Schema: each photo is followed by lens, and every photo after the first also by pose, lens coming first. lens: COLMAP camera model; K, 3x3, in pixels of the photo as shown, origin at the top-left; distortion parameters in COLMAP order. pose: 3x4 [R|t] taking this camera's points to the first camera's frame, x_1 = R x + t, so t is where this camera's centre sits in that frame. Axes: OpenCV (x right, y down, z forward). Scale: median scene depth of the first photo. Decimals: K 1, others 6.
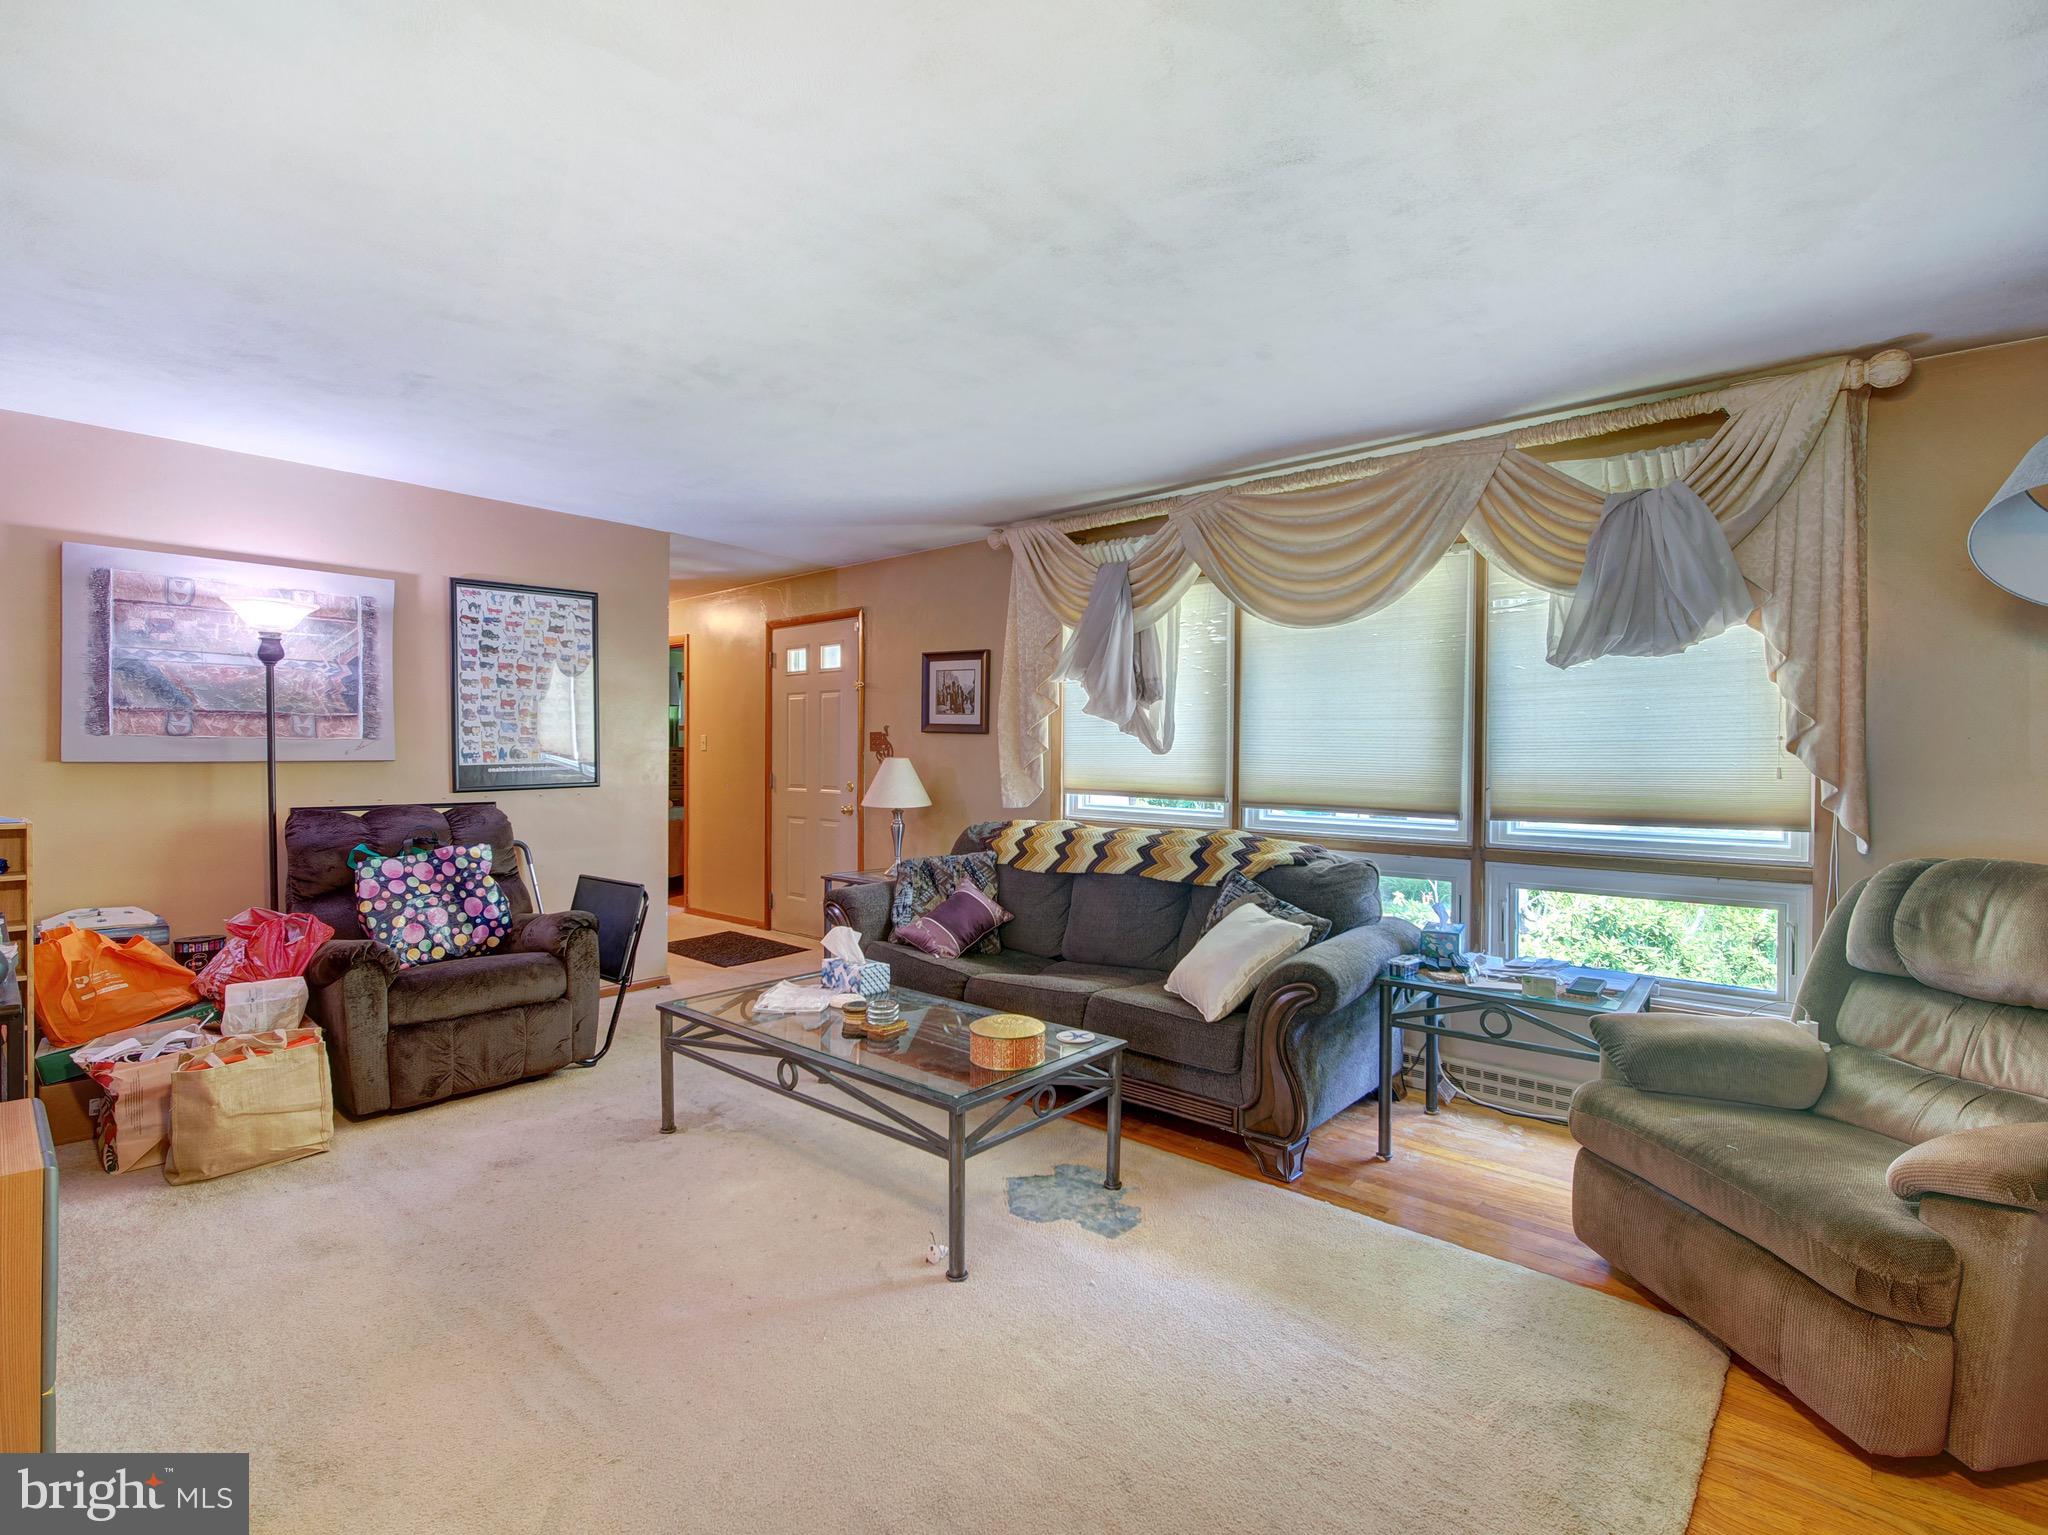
lens RADIAL K [[949.1, 0, 1024.0], [0, 949.1, 767.5], [0, 0, 1]] dist [-0.001988, -0.000328]
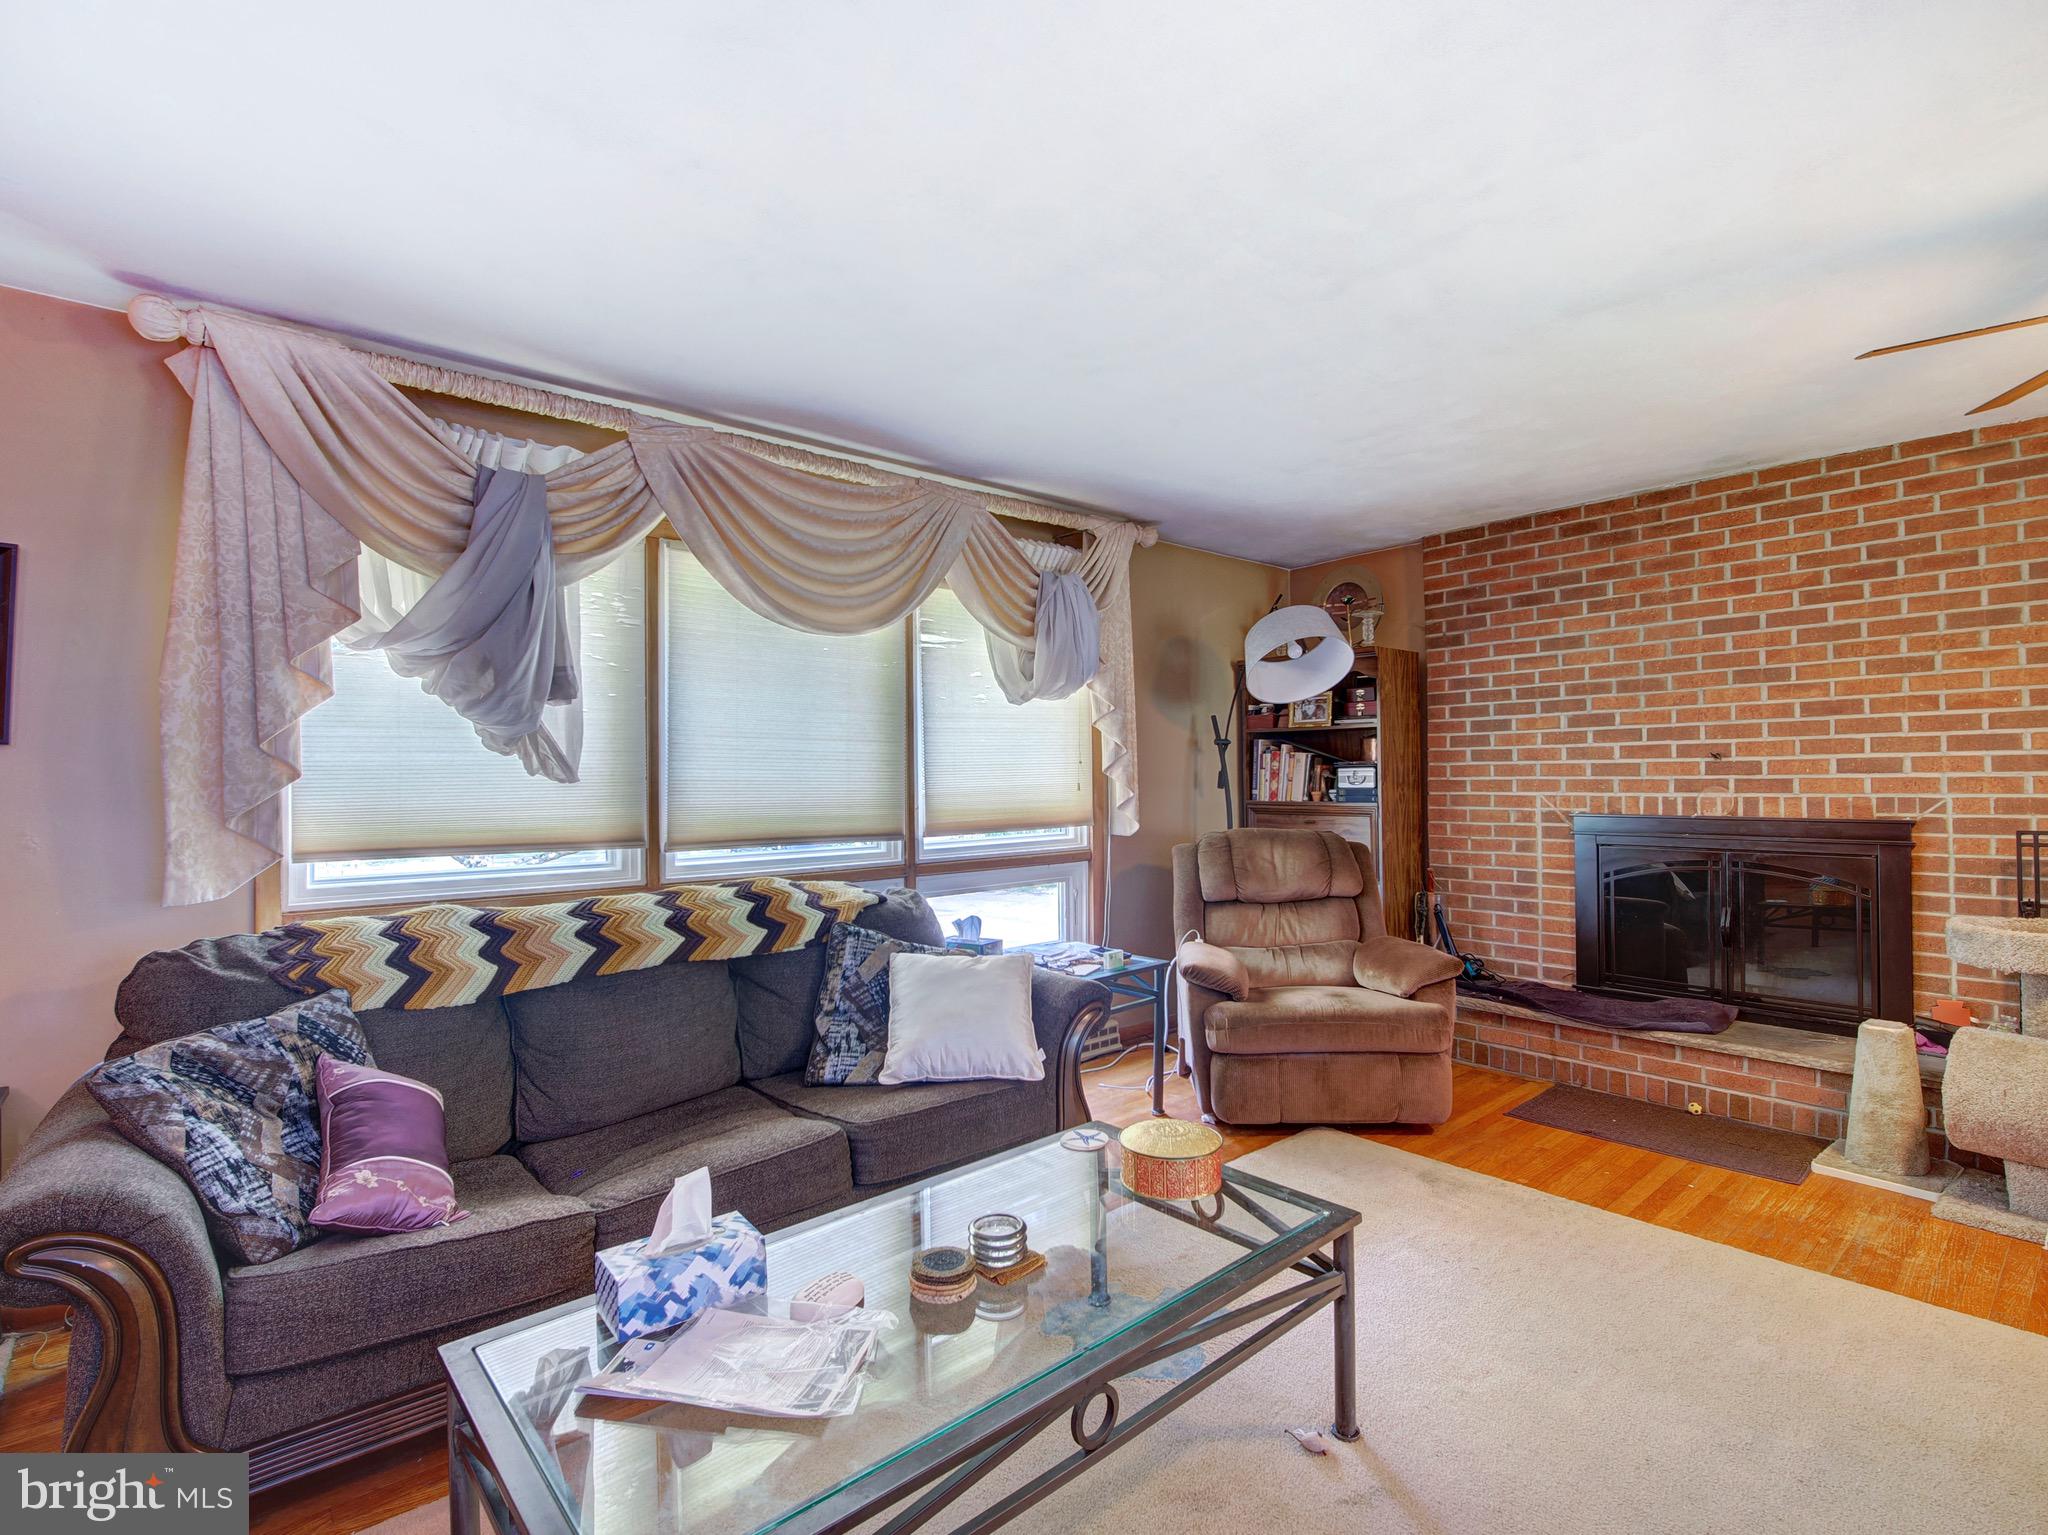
lens RADIAL K [[977.4, 0, 1018.7], [0, 977.4, 763.3], [0, 0, 1]] dist [-0.001386, -0.000330]
pose [[0.149512, 0.009794, 0.988711, -0.557218], [0.032465, 0.999363, -0.014809, -0.008771], [-0.988227, 0.034312, 0.149099, 0.692051]]
